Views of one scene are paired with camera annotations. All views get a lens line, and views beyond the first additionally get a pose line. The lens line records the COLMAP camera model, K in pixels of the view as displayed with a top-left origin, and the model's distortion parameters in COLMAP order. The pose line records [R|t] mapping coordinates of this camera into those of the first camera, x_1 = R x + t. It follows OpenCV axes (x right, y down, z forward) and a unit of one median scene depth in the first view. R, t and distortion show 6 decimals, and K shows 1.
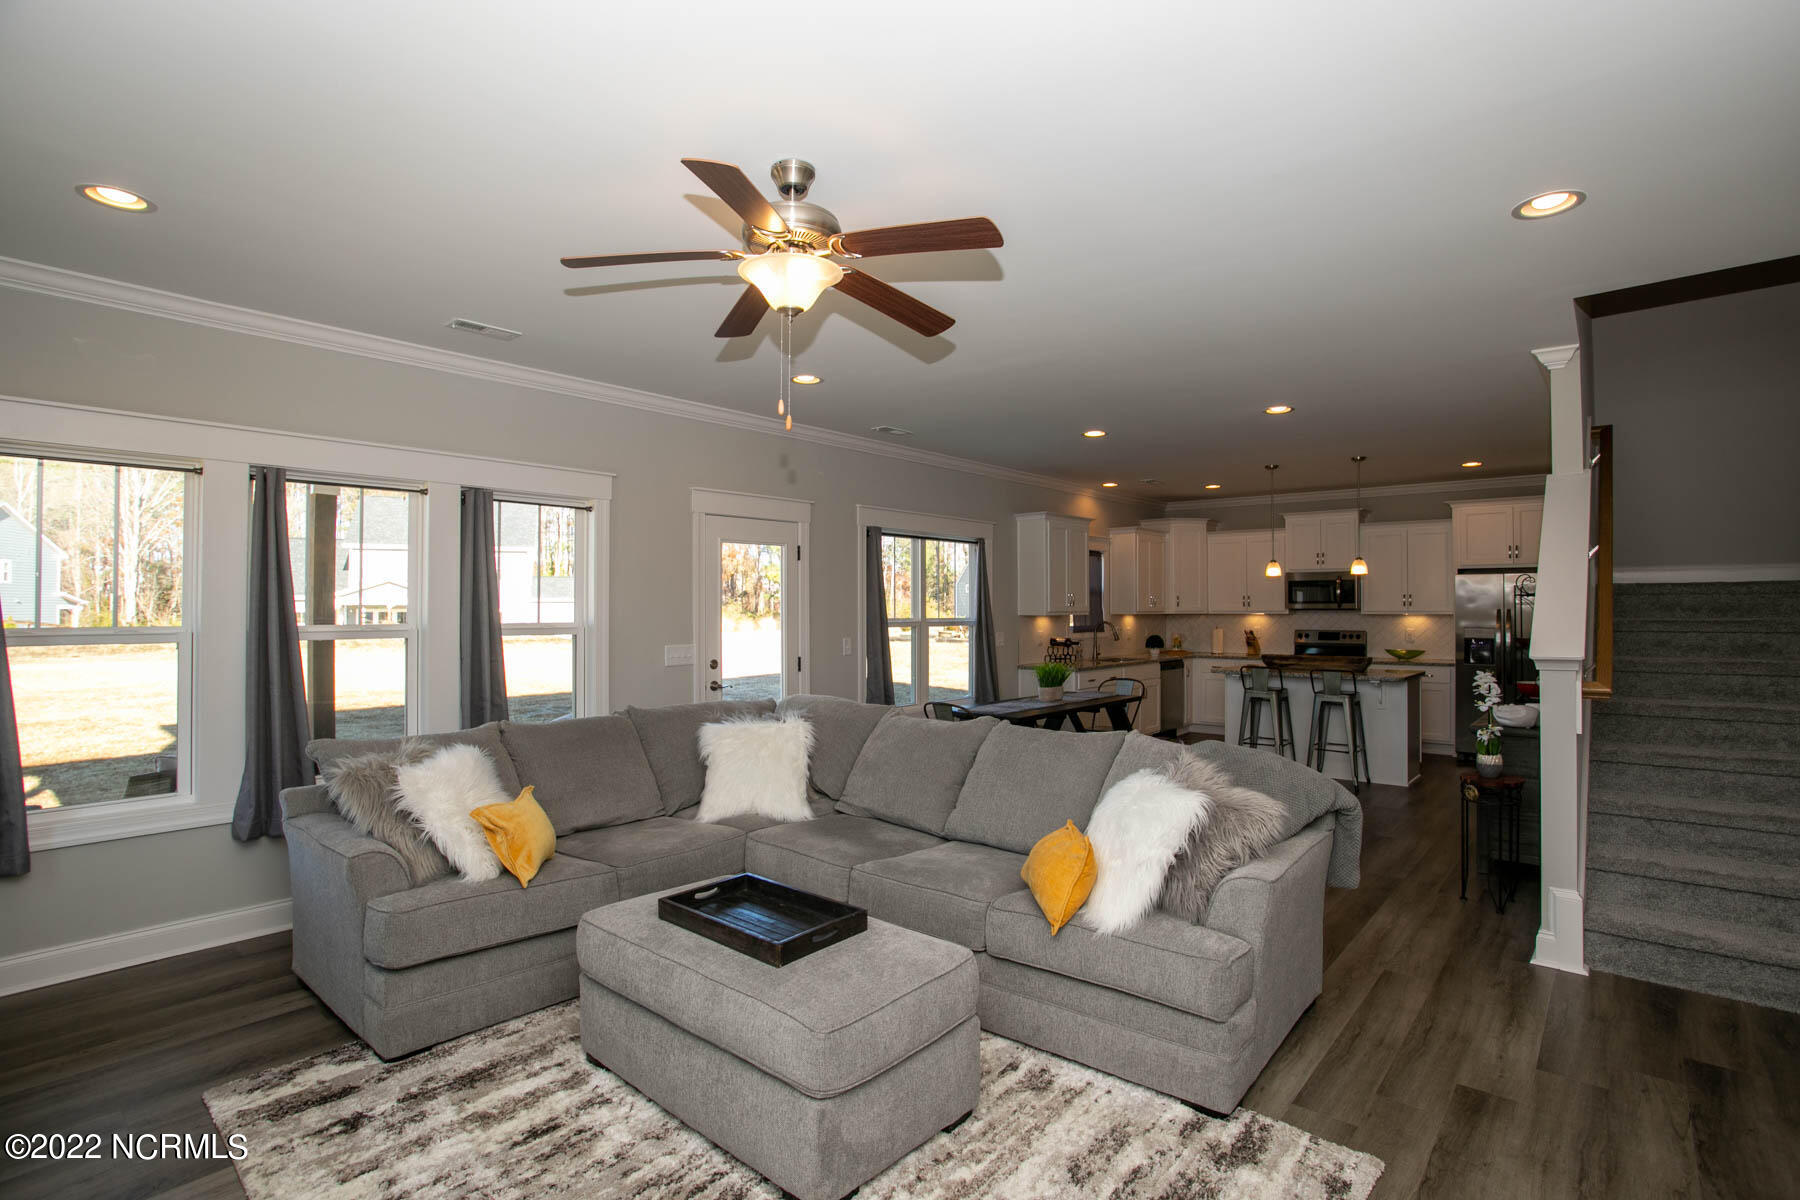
lens RADIAL K [[879.6, 0, 899.4], [0, 879.6, 594.4], [0, 0, 1]] dist [-0.053993, 0.021965]
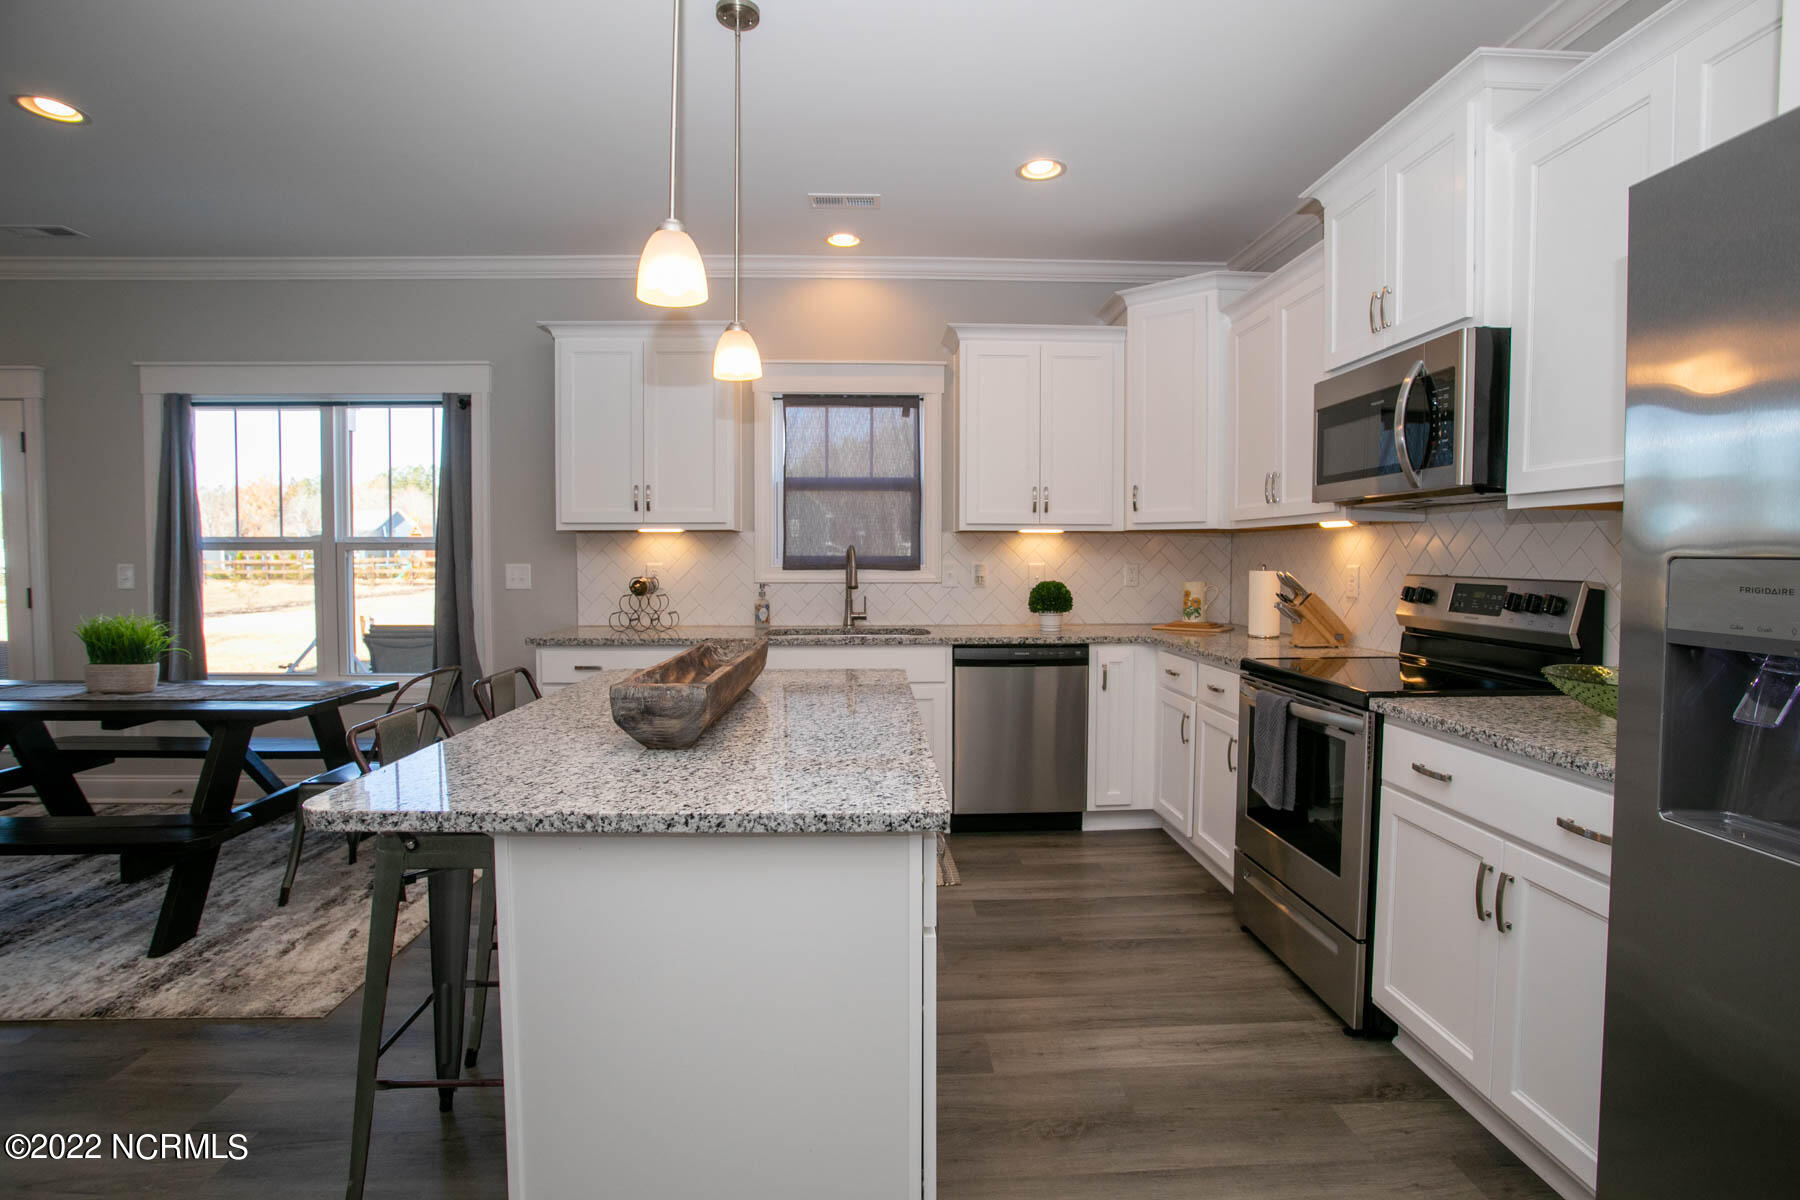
lens RADIAL K [[879.6, 0, 899.4], [0, 879.6, 594.4], [0, 0, 1]] dist [-0.053993, 0.021965]
pose [[0.671266, 0.034229, -0.740426, 0.643605], [0.012231, 0.998286, 0.057238, 0.032781], [0.741116, -0.047478, 0.669696, 0.779844]]
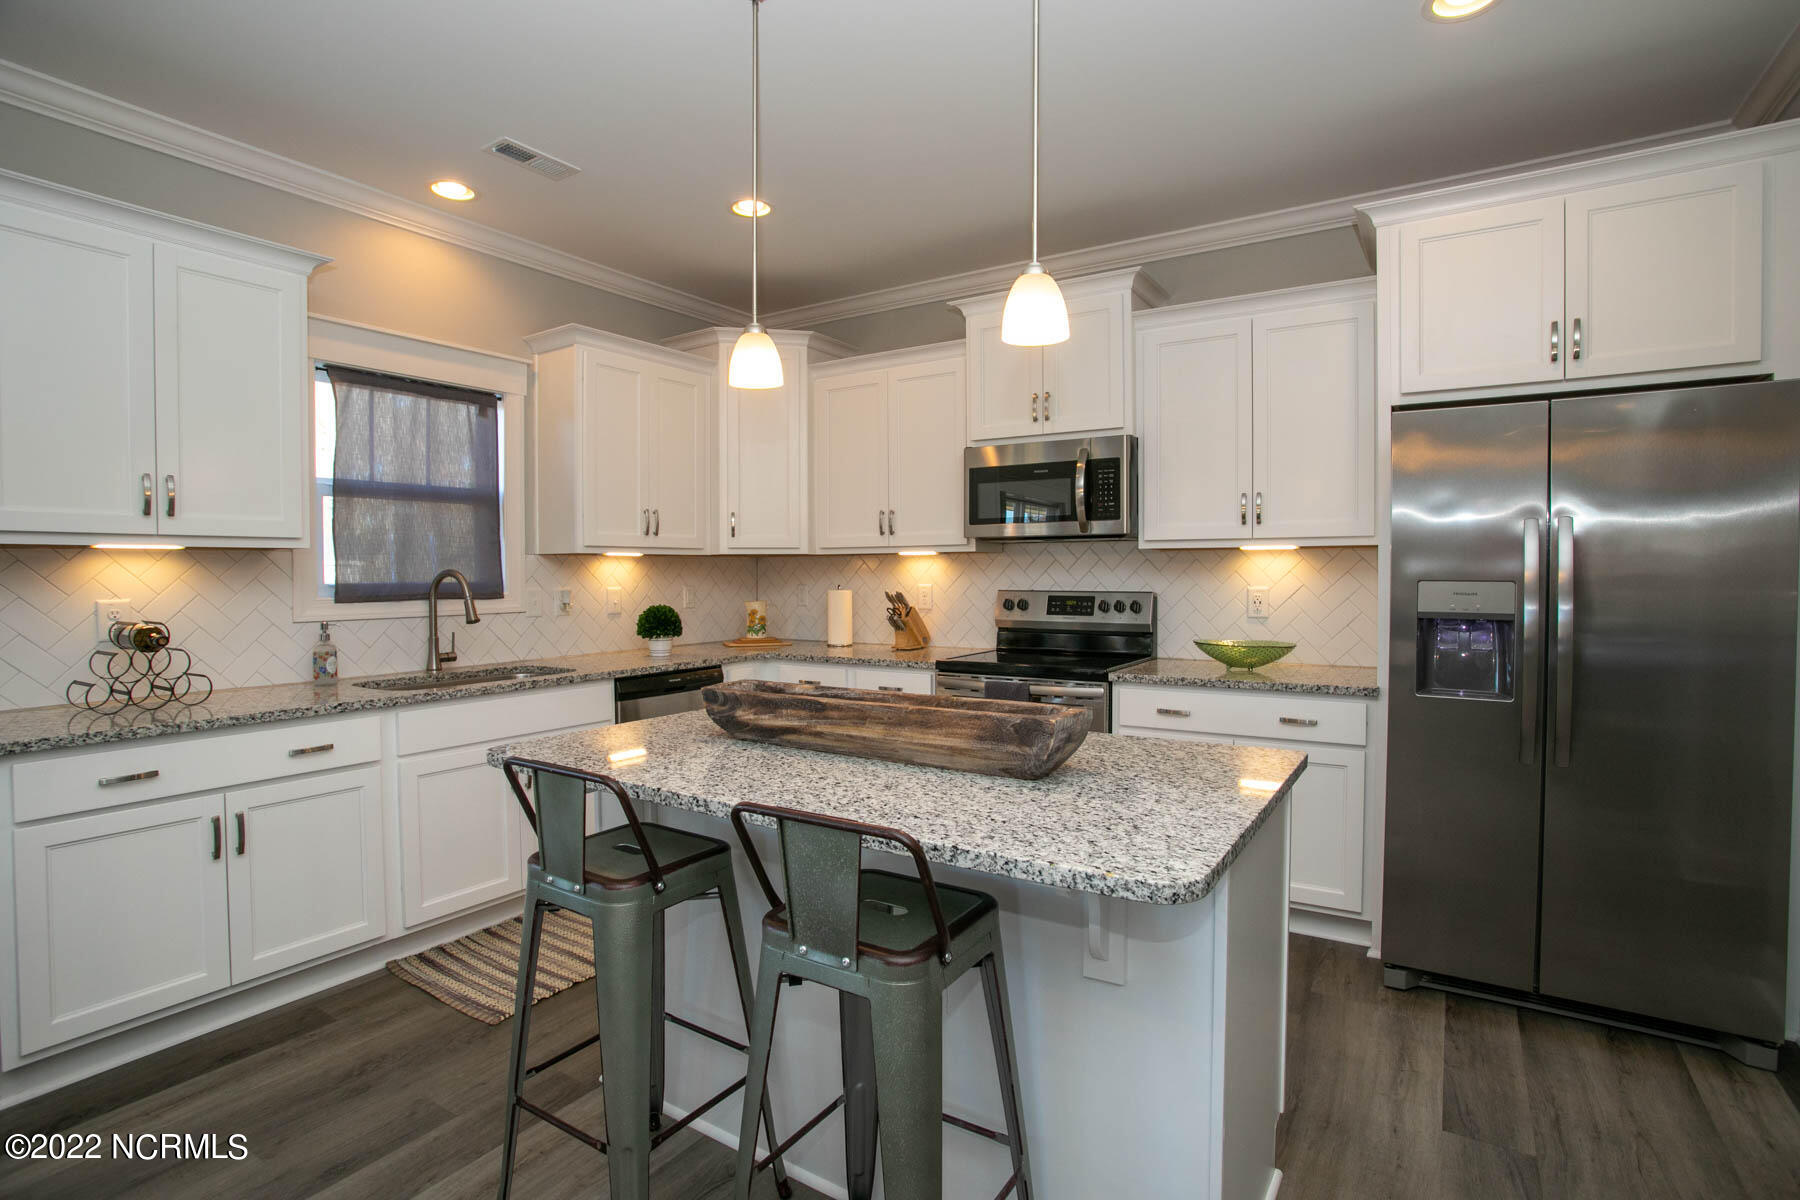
lens RADIAL K [[890.0, 0, 887.9], [0, 890.0, 576.2], [0, 0, 1]] dist [-0.103424, 0.127704]
pose [[0.994180, -0.005943, 0.107571, 0.412447], [0.003500, 0.999732, 0.022884, 0.027839], [-0.107678, -0.022375, 0.993934, 0.677807]]
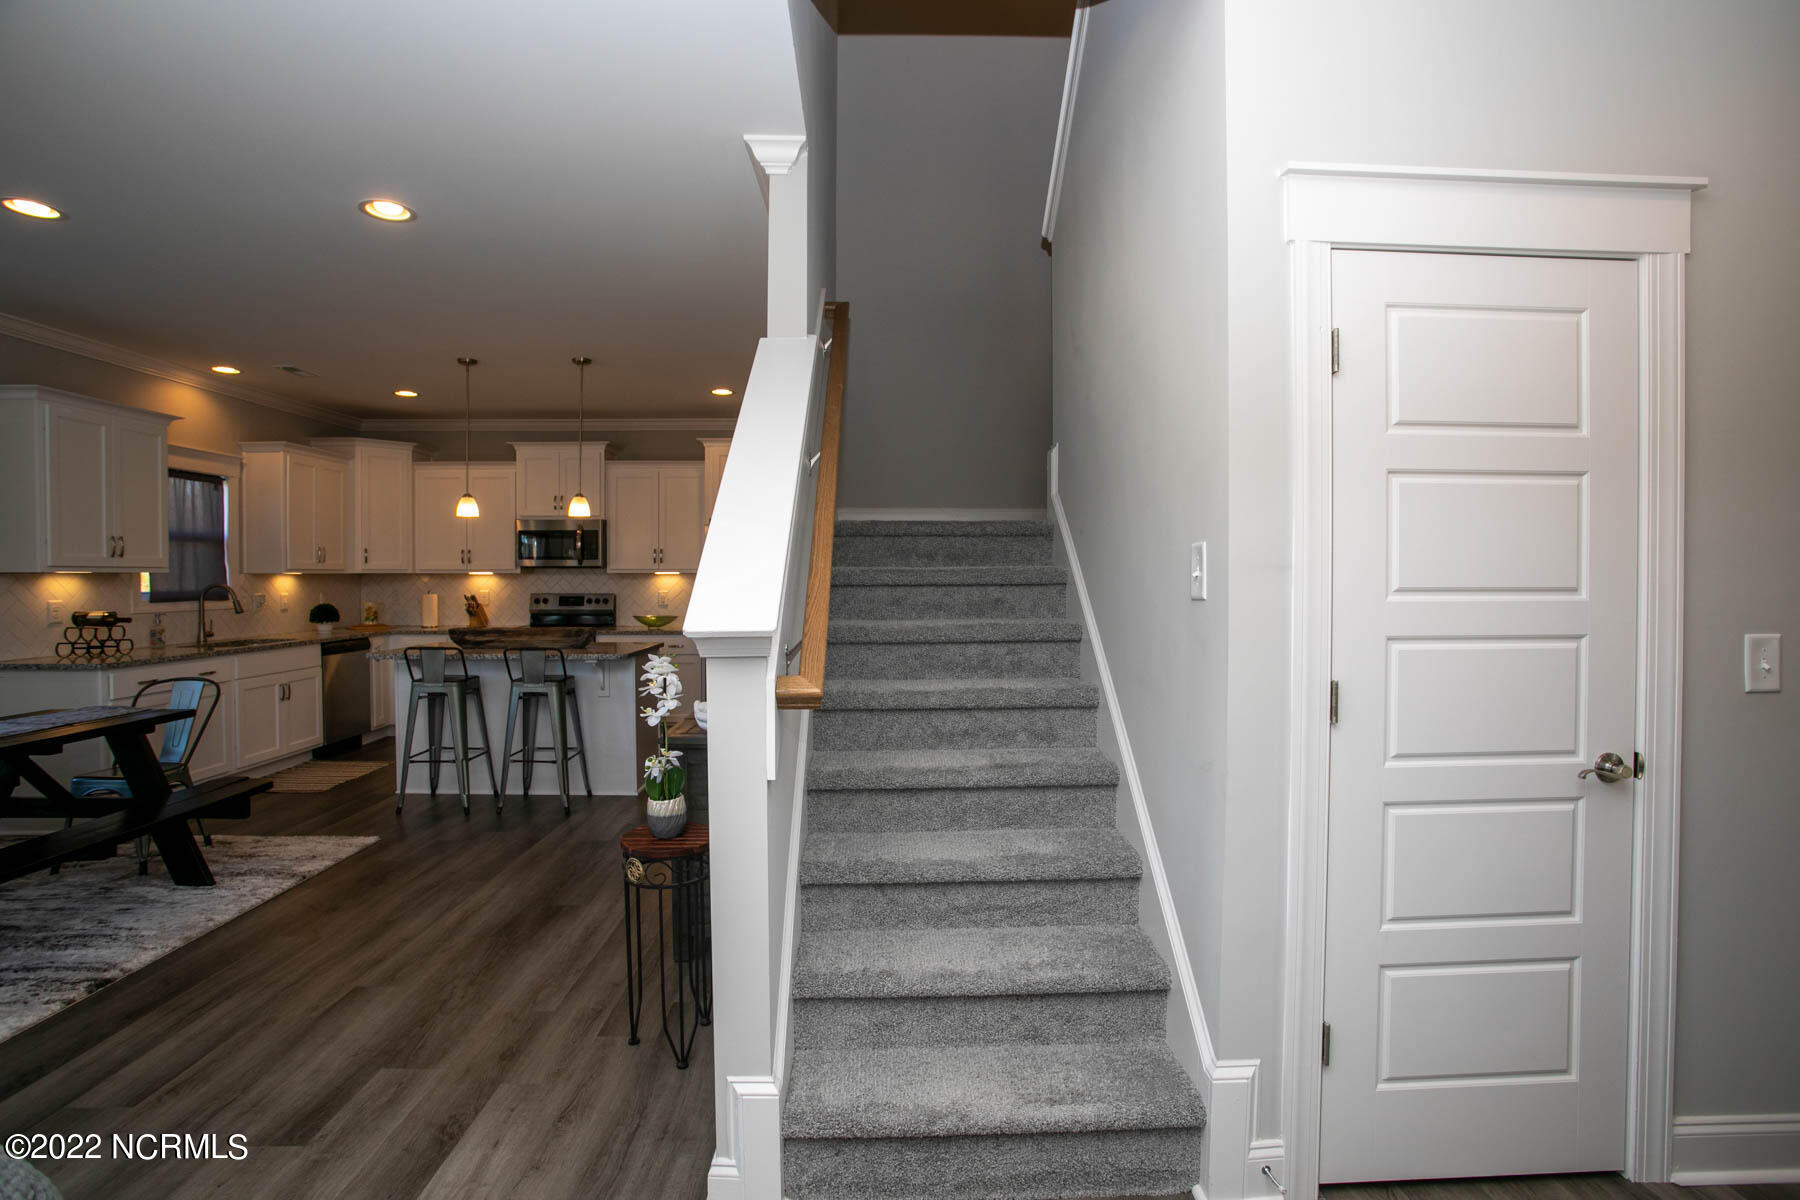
lens RADIAL K [[879.6, 0, 899.4], [0, 879.6, 594.4], [0, 0, 1]] dist [-0.053993, 0.021965]
pose [[0.741660, -0.013491, 0.670641, 0.201933], [-0.011179, 0.999410, 0.032467, 0.014057], [-0.670683, -0.031577, 0.741071, 0.228201]]
